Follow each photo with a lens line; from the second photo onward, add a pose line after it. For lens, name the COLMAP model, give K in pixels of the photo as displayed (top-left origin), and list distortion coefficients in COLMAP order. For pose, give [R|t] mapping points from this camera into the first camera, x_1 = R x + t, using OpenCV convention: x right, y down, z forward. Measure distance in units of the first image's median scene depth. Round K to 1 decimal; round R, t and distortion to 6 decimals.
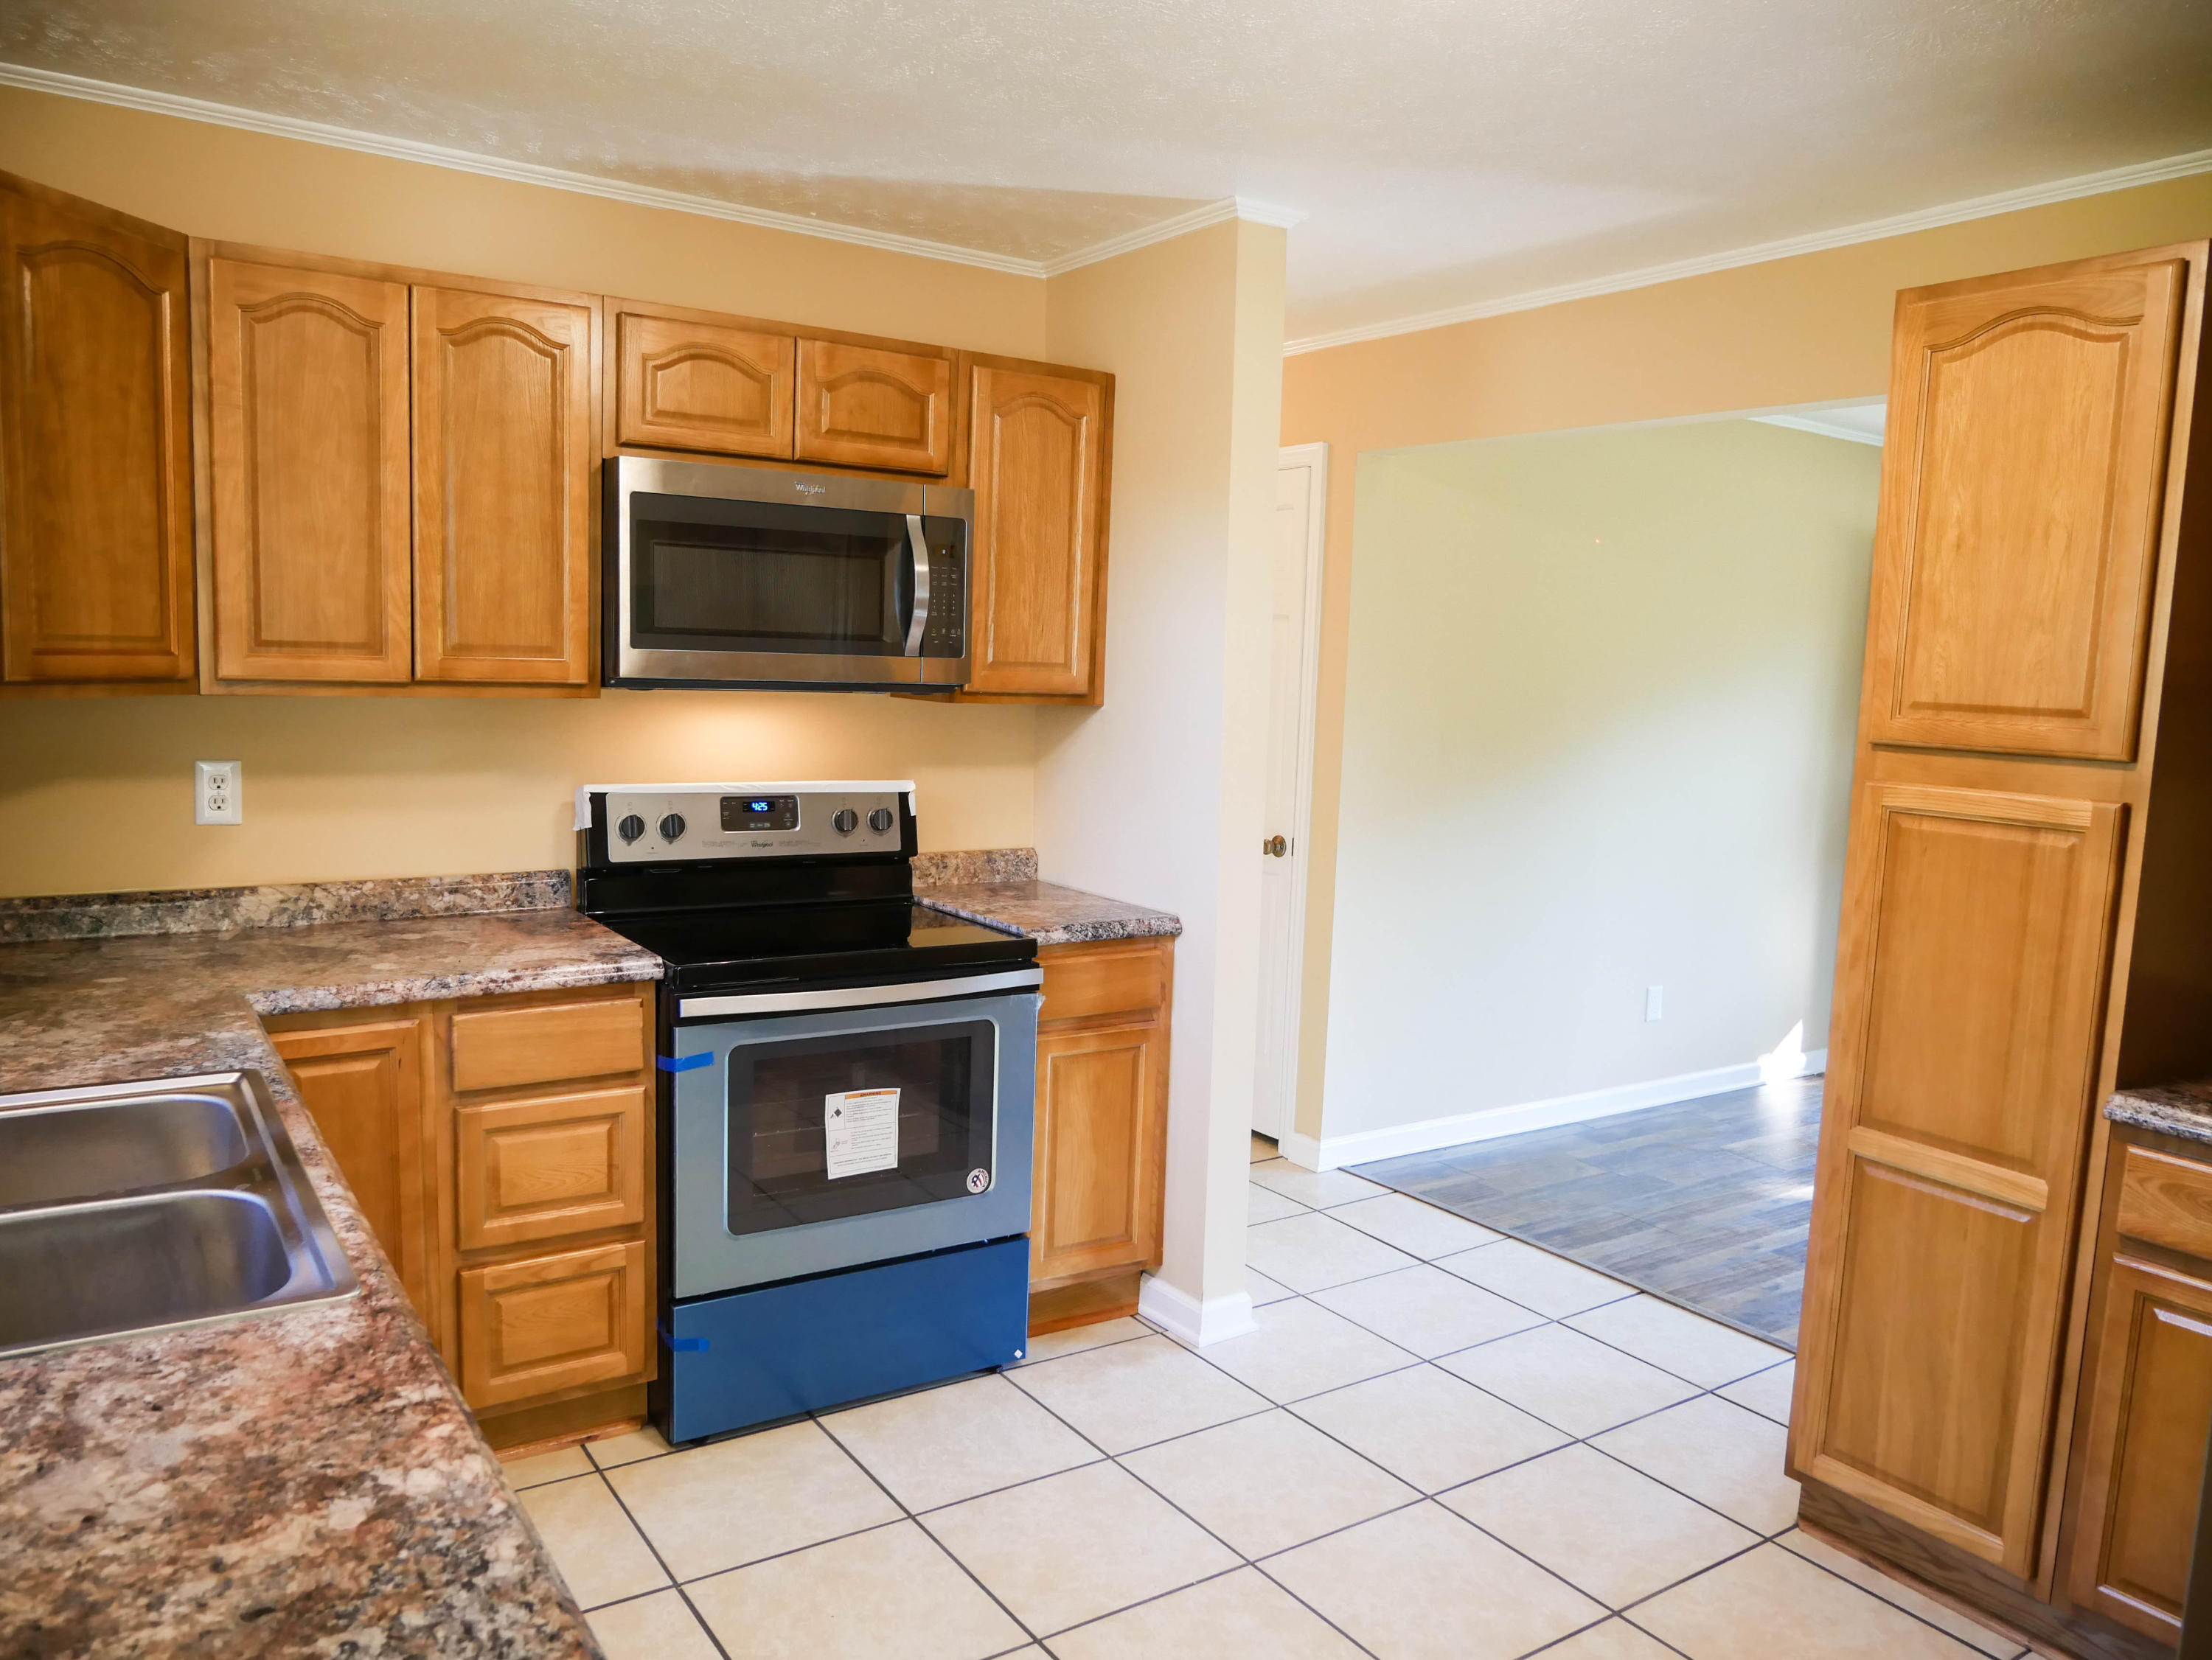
lens RADIAL K [[1575.3, 0, 1115.0], [0, 1575.3, 836.5], [0, 0, 1]] dist [-0.063973, 0.037716]
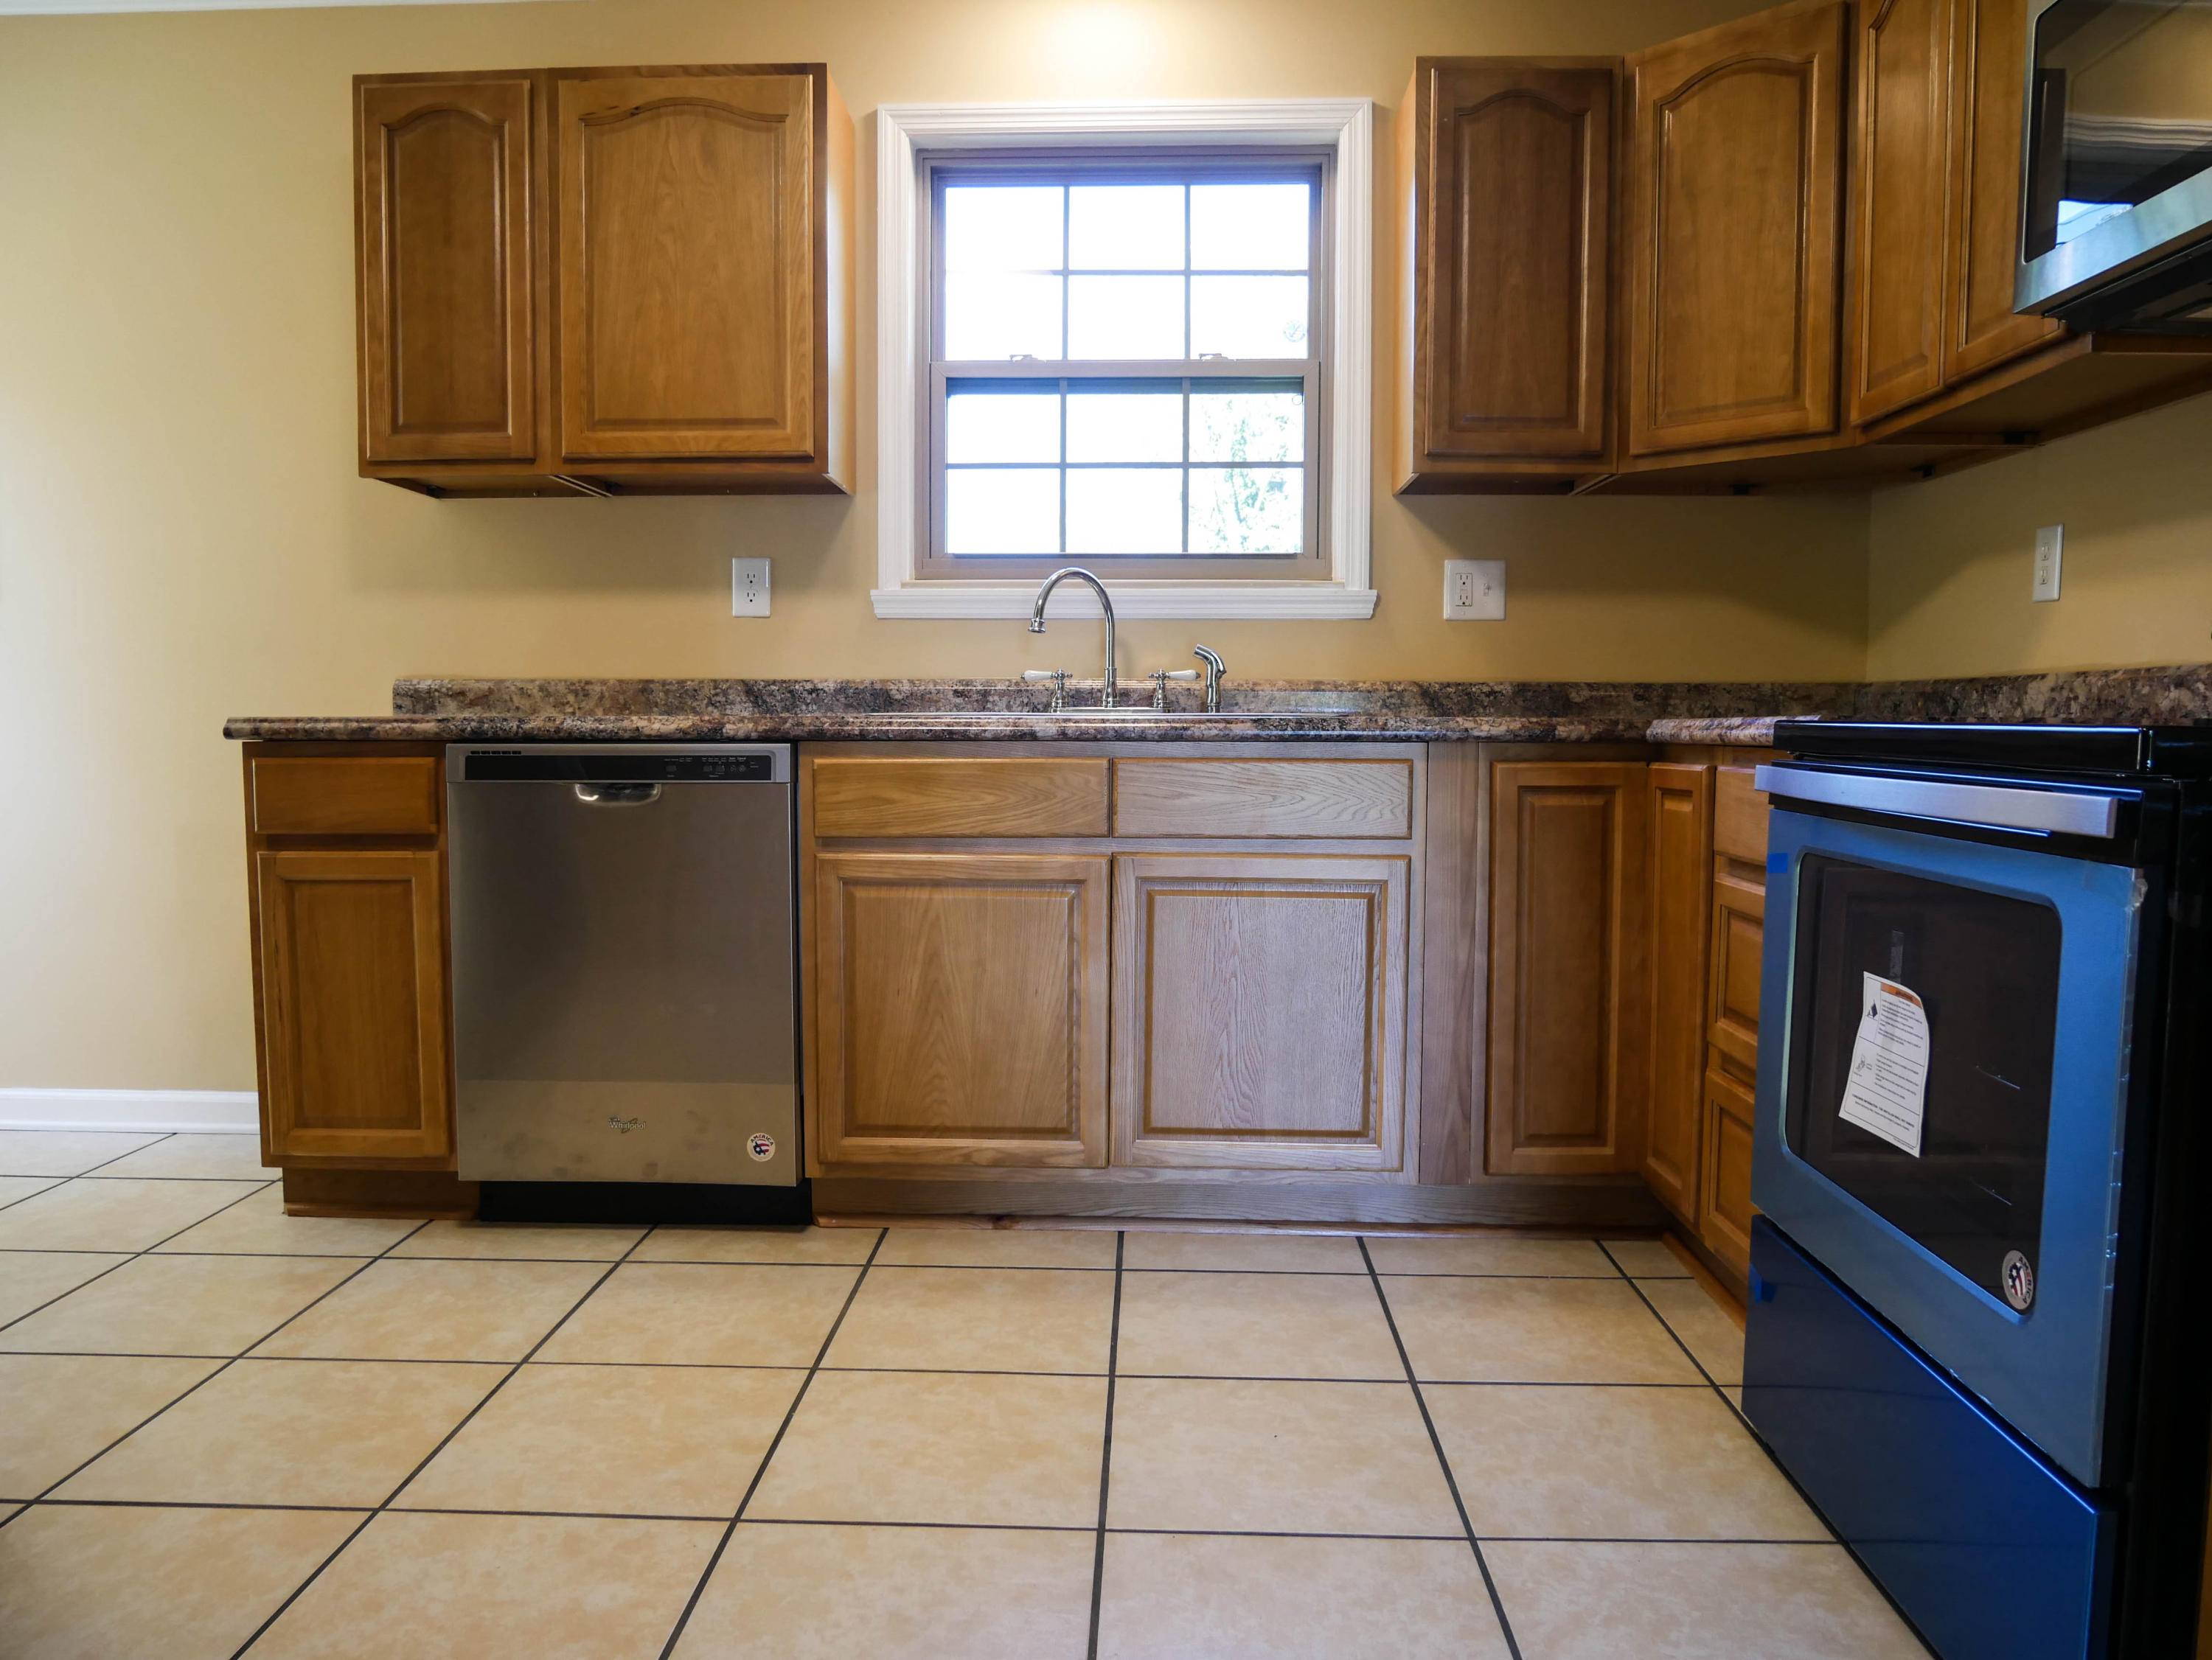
lens RADIAL K [[1575.3, 0, 1115.0], [0, 1575.3, 836.5], [0, 0, 1]] dist [-0.063973, 0.037716]
pose [[-0.585862, 0.024622, -0.810036, 0.481839], [-0.115190, 0.986860, 0.113308, 0.094351], [0.802182, 0.159691, -0.575328, 1.232511]]
